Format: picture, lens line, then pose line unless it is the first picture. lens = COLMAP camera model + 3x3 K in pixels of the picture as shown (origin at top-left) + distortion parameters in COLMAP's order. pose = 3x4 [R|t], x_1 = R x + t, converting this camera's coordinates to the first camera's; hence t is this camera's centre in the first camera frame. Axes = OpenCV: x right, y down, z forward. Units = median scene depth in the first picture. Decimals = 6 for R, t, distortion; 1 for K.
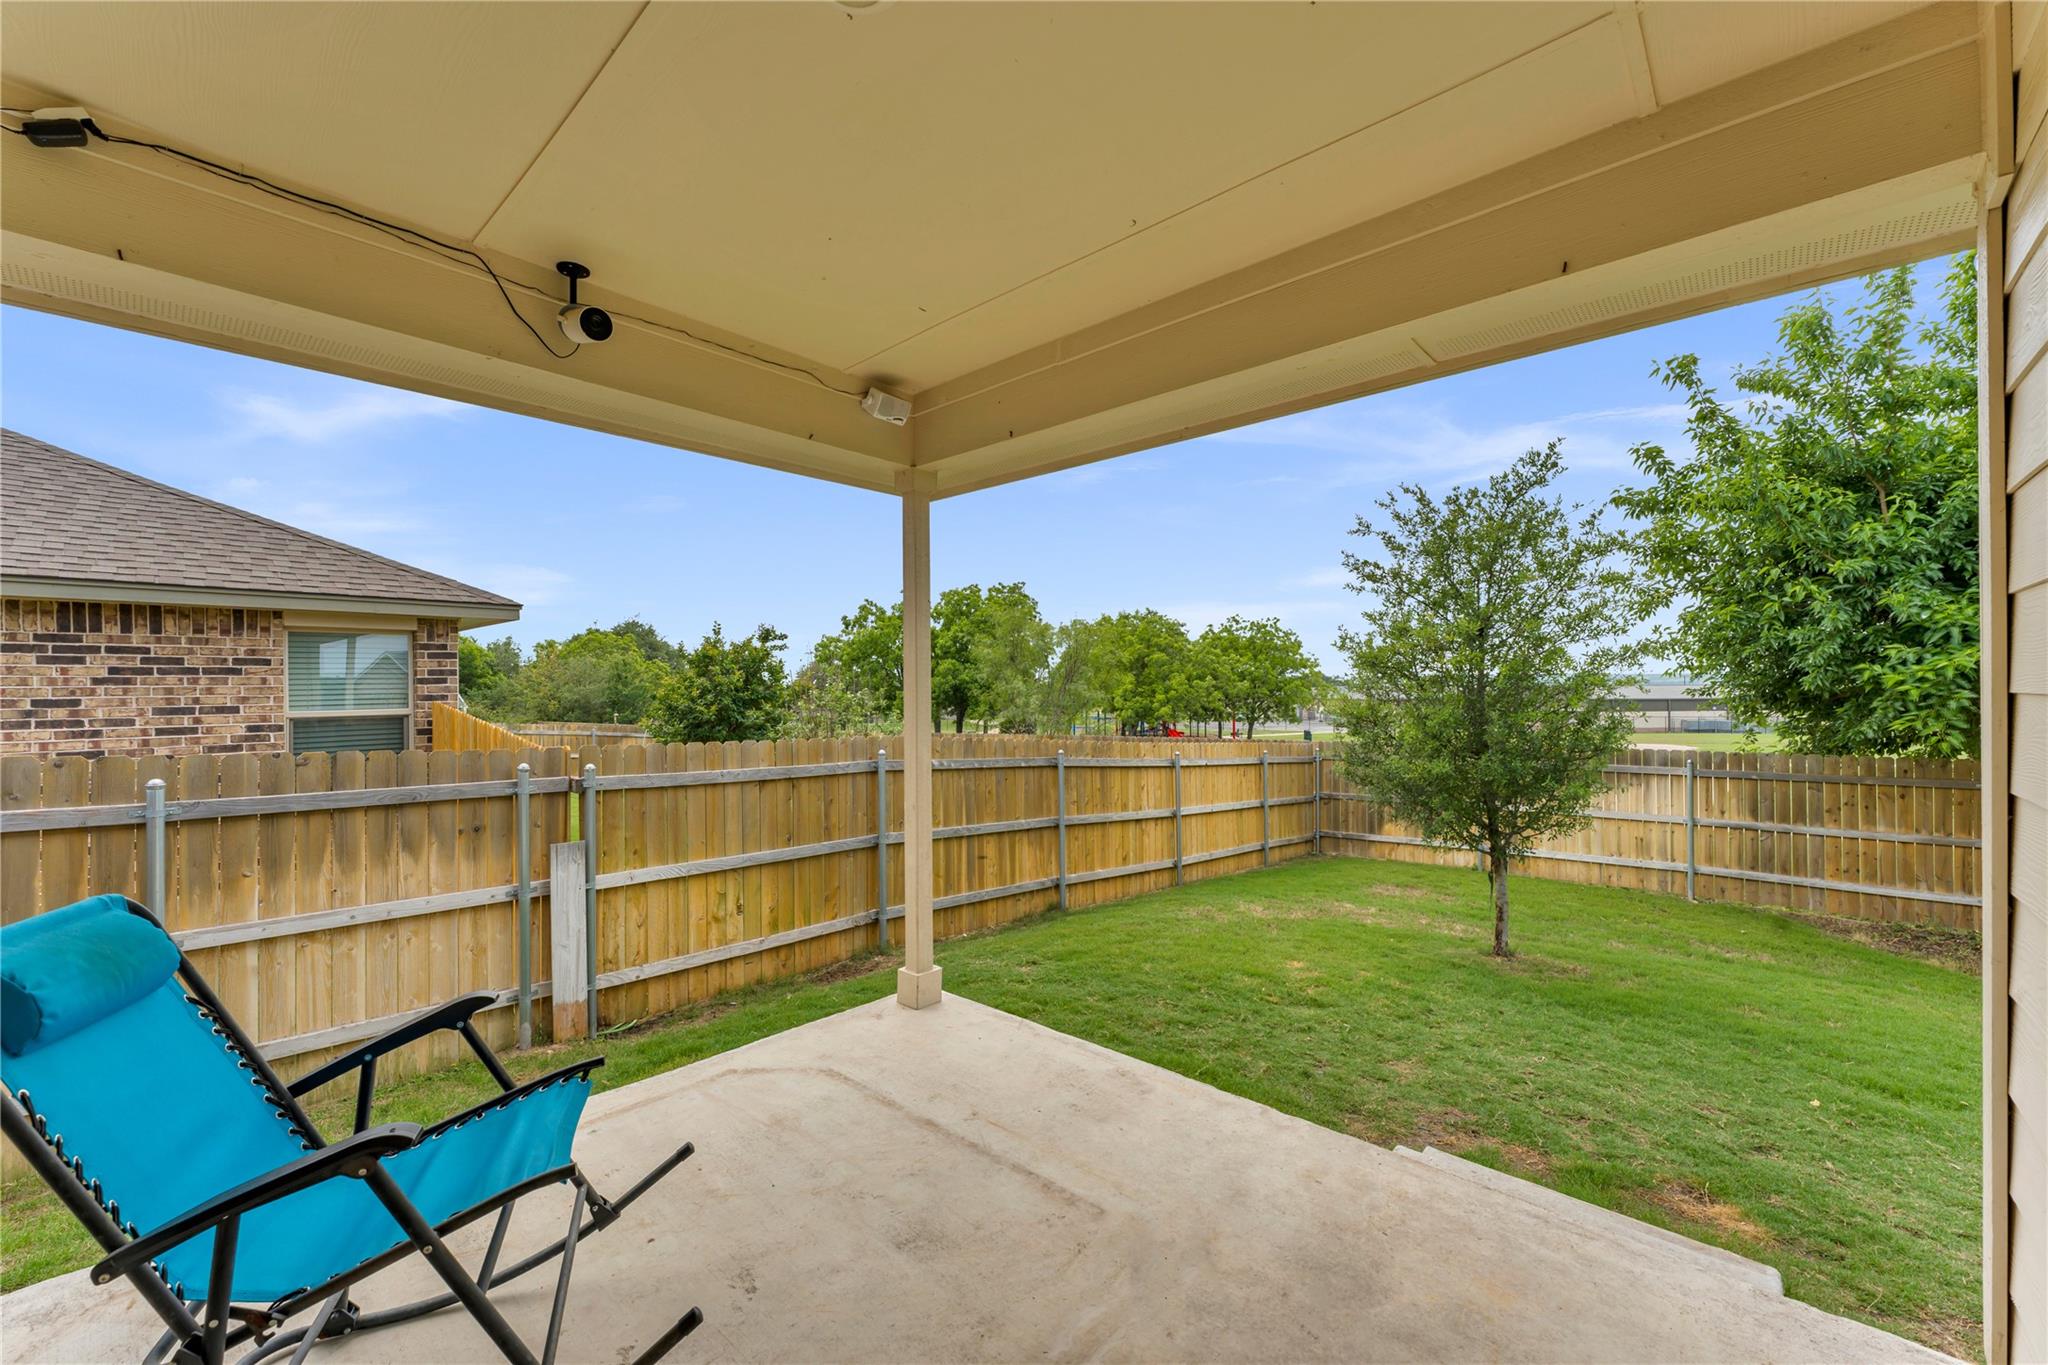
lens RADIAL K [[813.0, 0, 1019.6], [0, 813.0, 701.7], [0, 0, 1]] dist [-0.003260, -0.000051]
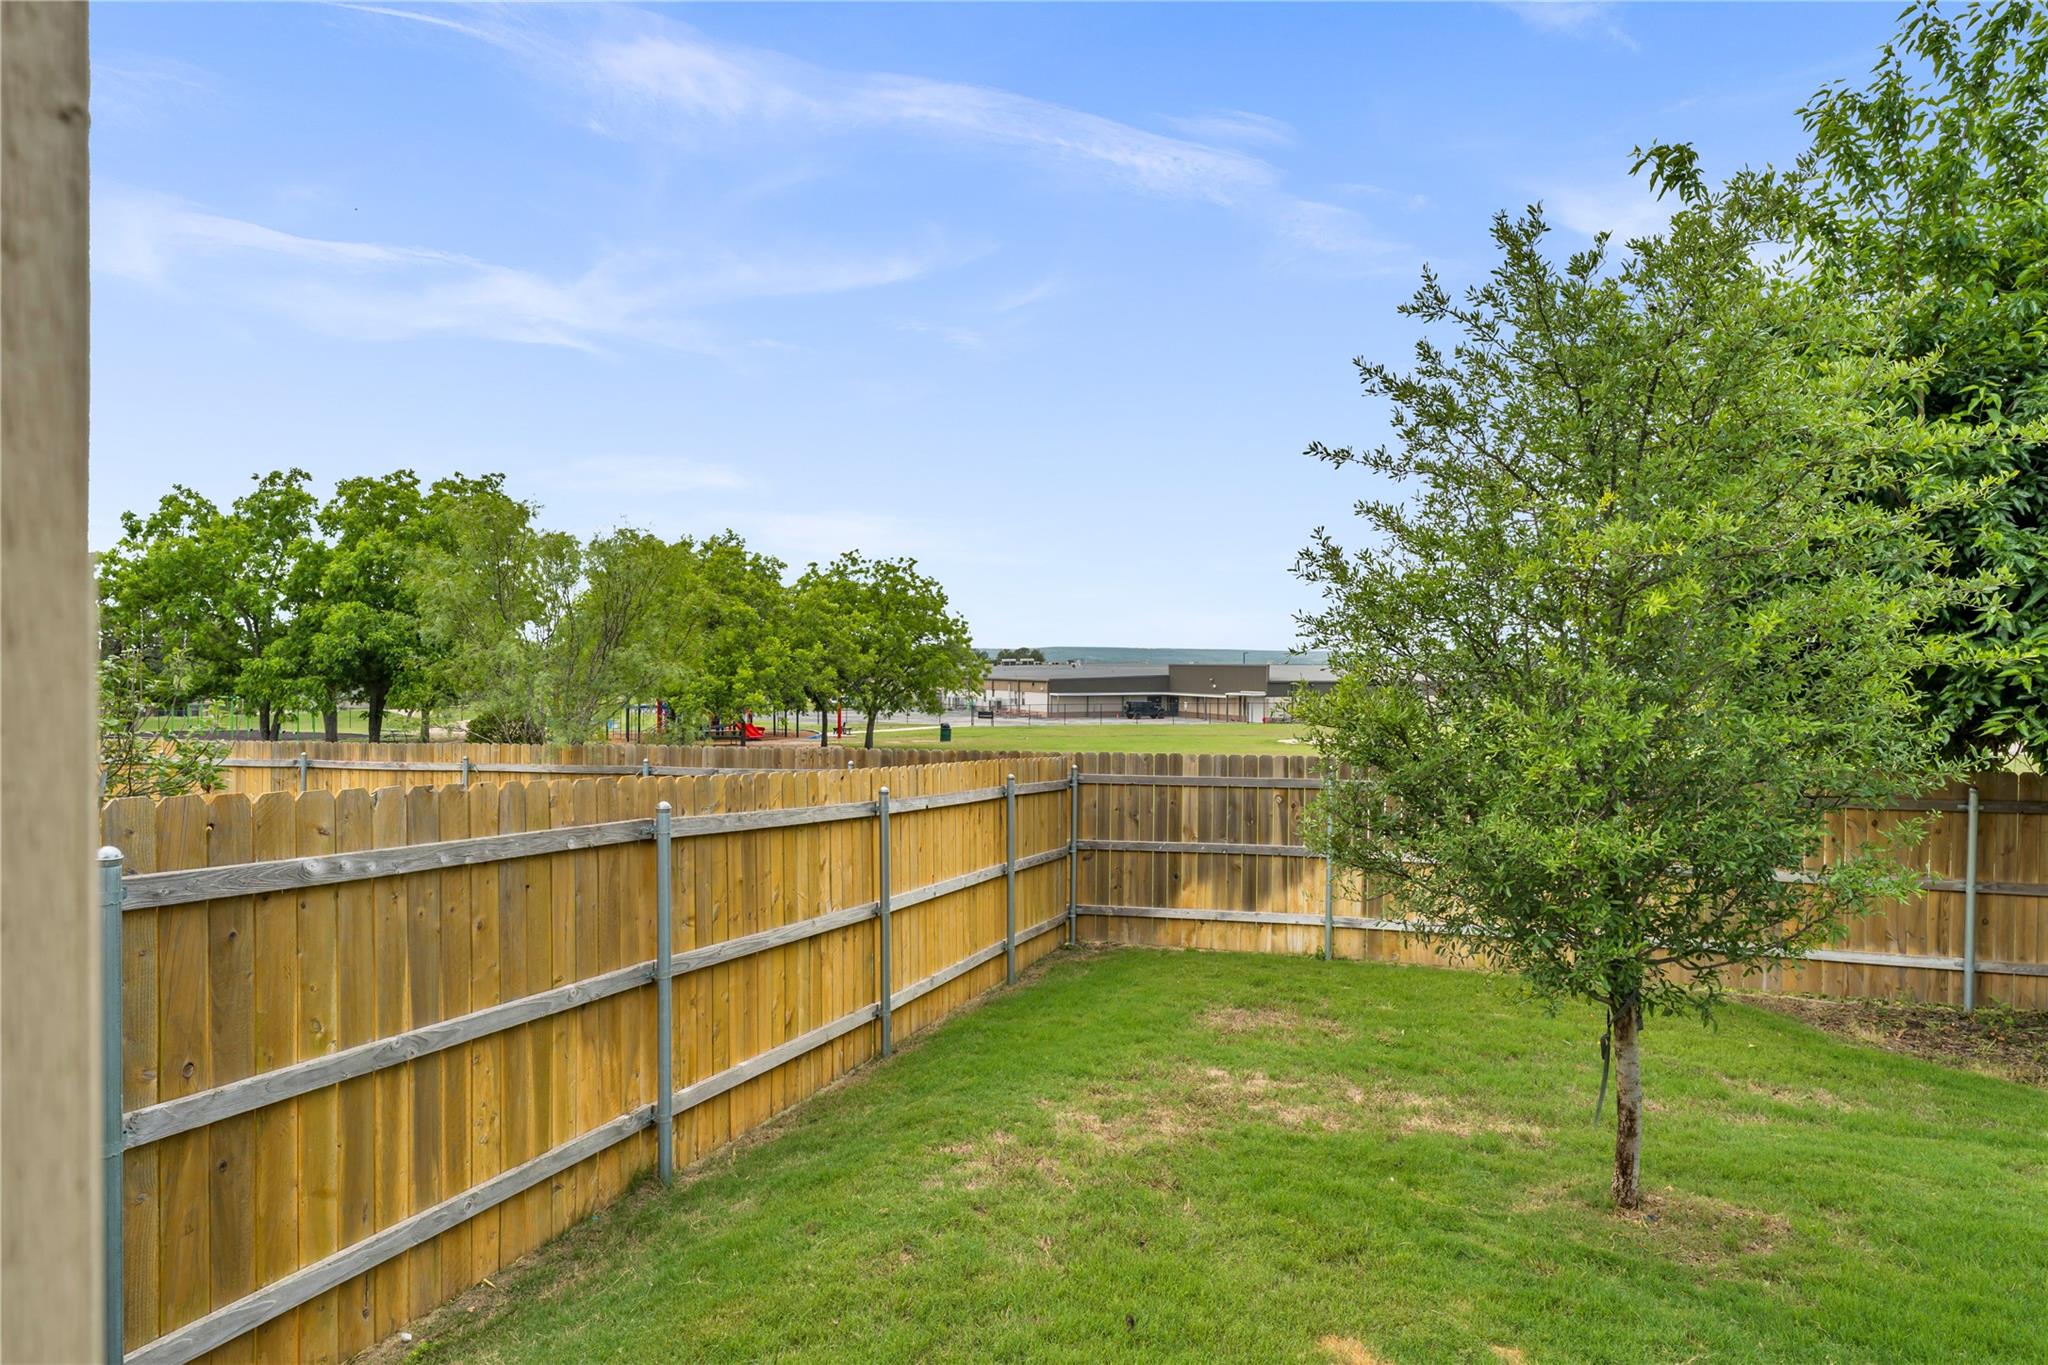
lens RADIAL K [[1195.6, 0, 1020.9], [0, 1195.6, 686.0], [0, 0, 1]] dist [0.006559, -0.007293]
pose [[0.912163, 0.004918, 0.409798, -0.027788], [-0.006686, 0.999973, 0.002882, -0.002404], [-0.409773, -0.005369, 0.912172, 0.298372]]
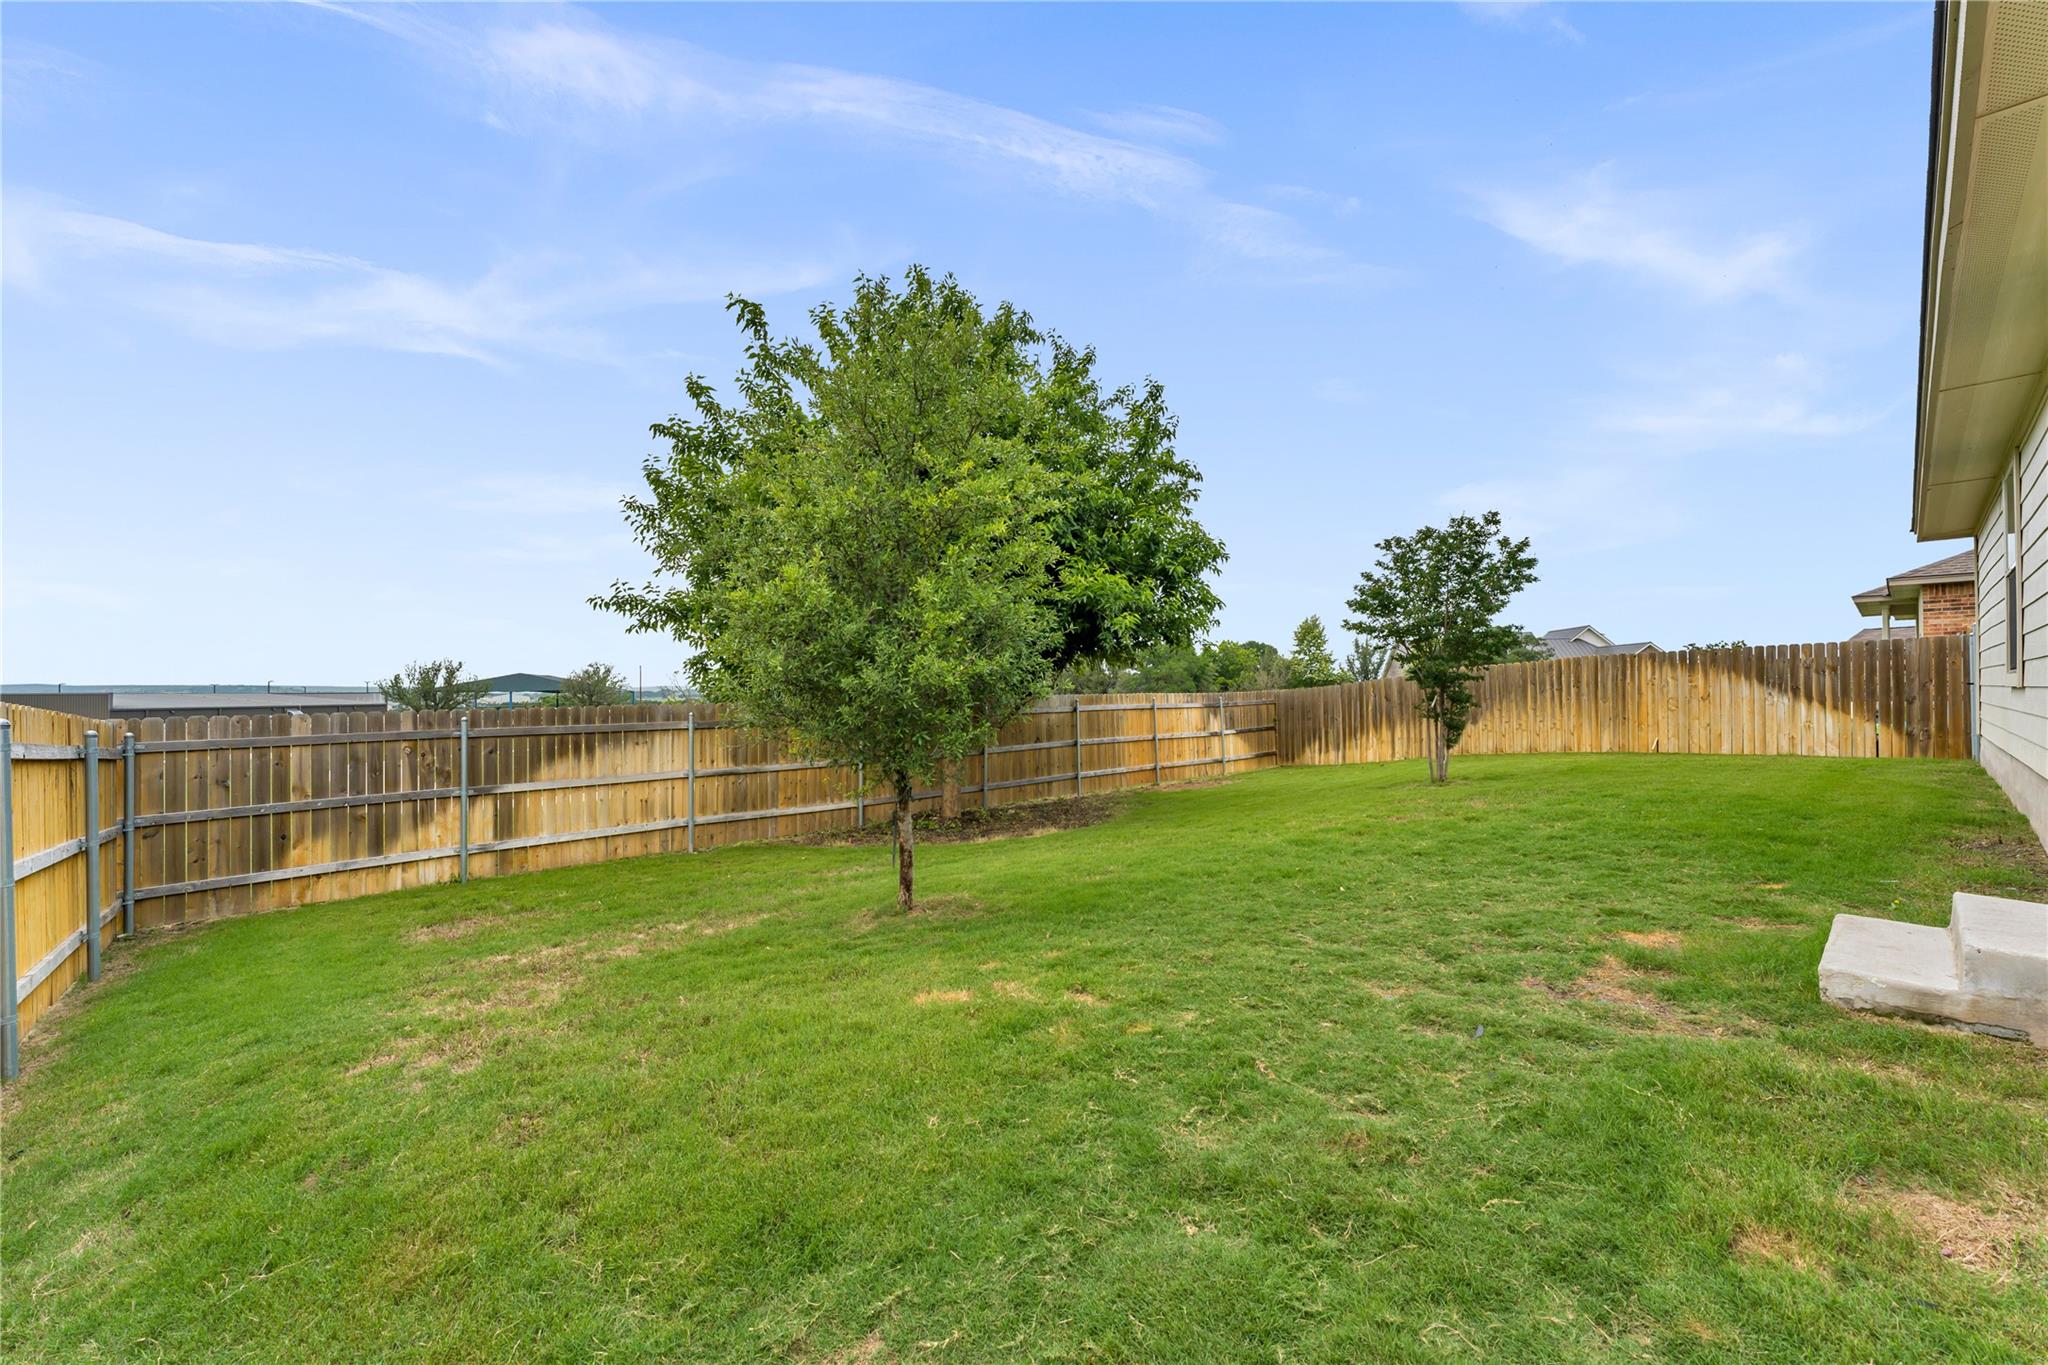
lens RADIAL K [[813.0, 0, 1023.3], [0, 813.0, 685.9], [0, 0, 1]] dist [-0.003260, -0.000051]
pose [[0.084090, 0.012363, 0.996381, -0.133609], [0.023361, 0.999624, -0.014375, 0.062154], [-0.996184, 0.024486, 0.083770, 0.496805]]
